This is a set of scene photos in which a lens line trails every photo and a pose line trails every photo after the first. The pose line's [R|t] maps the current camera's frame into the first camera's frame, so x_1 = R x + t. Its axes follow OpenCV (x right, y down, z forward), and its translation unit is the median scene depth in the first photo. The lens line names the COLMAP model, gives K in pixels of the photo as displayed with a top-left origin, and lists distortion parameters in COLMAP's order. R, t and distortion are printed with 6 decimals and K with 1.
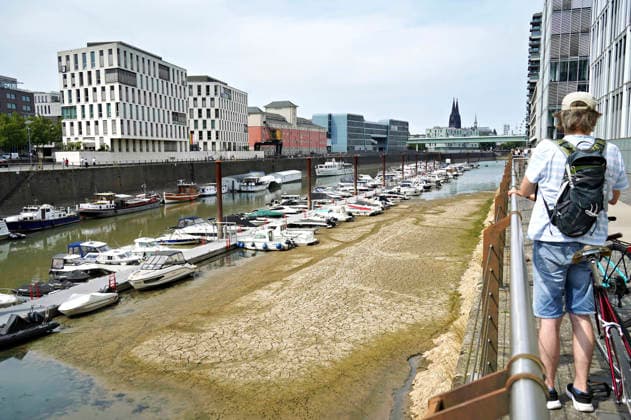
lens RADIAL K [[555.0, 0, 315.5], [0, 555.0, 210.0], [0, 0, 1]] dist [0.002573, -0.004425]
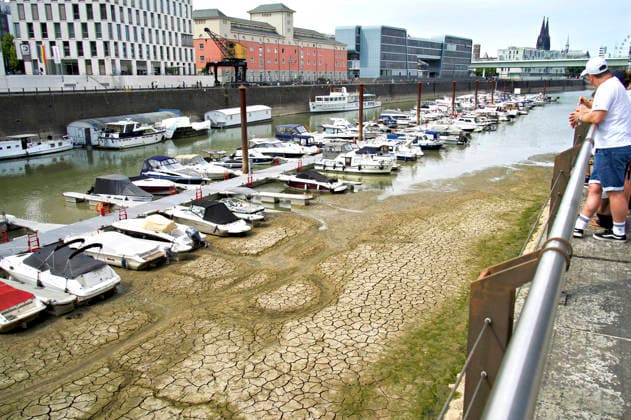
lens RADIAL K [[555.0, 0, 315.5], [0, 555.0, 210.0], [0, 0, 1]] dist [0.002573, -0.004425]
pose [[0.990947, 0.038471, -0.128620, 0.080224], [-0.021397, 0.991073, 0.131589, -0.024674], [0.132534, -0.127646, 0.982925, 0.229838]]
